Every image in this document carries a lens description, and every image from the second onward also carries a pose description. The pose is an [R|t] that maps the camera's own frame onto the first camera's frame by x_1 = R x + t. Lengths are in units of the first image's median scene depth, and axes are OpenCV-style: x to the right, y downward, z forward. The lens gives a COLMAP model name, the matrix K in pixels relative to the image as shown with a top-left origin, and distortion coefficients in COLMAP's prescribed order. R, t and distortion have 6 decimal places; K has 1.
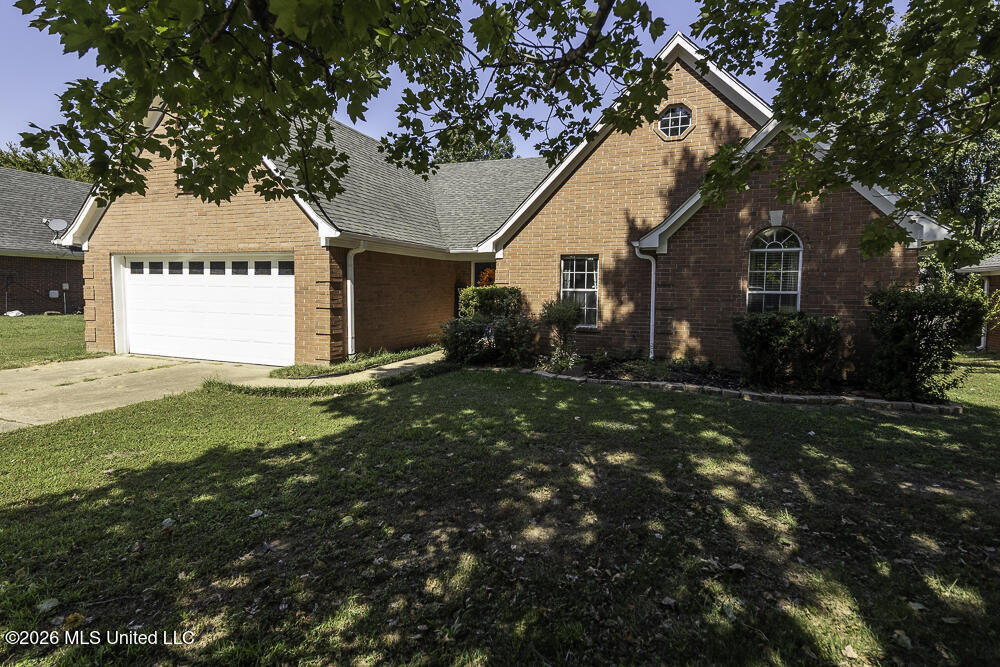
lens RADIAL K [[476.8, 0, 495.9], [0, 476.8, 327.8], [0, 0, 1]] dist [0.042226, -0.015604]
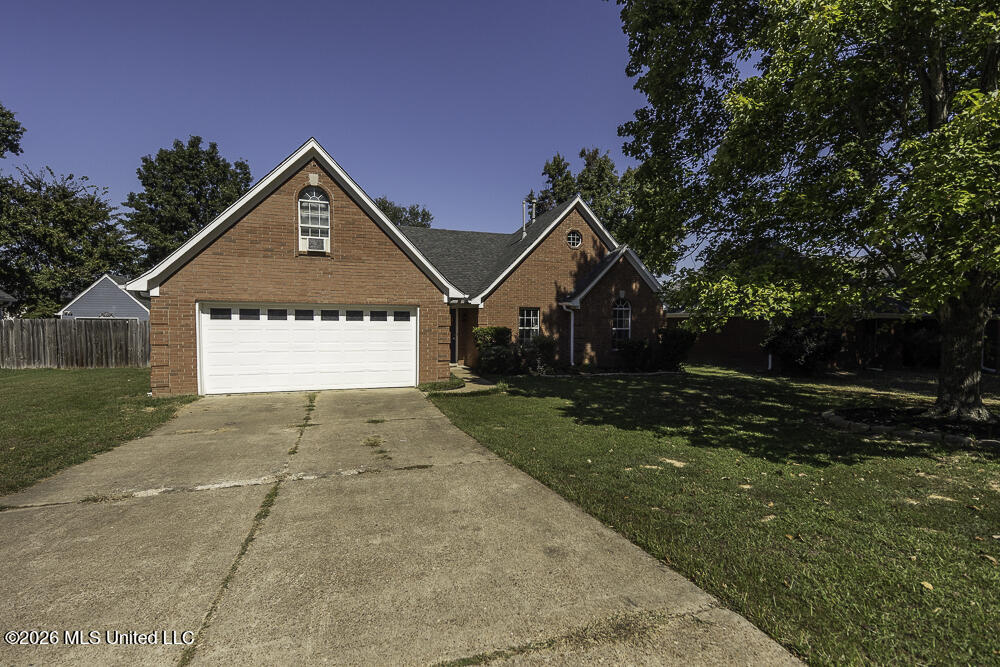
lens RADIAL K [[476.8, 0, 497.9], [0, 476.8, 334.7], [0, 0, 1]] dist [0.042226, -0.015604]
pose [[0.766722, -0.028226, 0.641359, -1.039130], [0.050184, 0.998611, -0.016044, -0.031965], [-0.640015, 0.044487, 0.767073, -0.225405]]
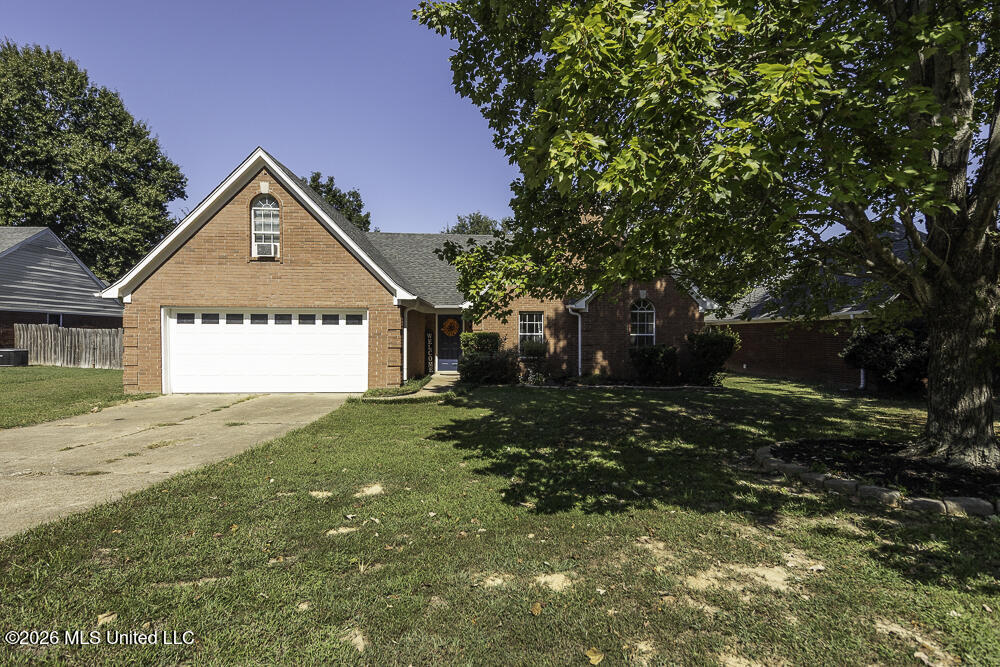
lens RADIAL K [[476.8, 0, 498.2], [0, 476.8, 332.6], [0, 0, 1]] dist [0.042226, -0.015604]
pose [[0.917698, -0.011092, 0.397123, -0.559647], [0.038985, 0.997300, -0.062235, 0.012128], [-0.395360, 0.072595, 0.915653, -0.376085]]
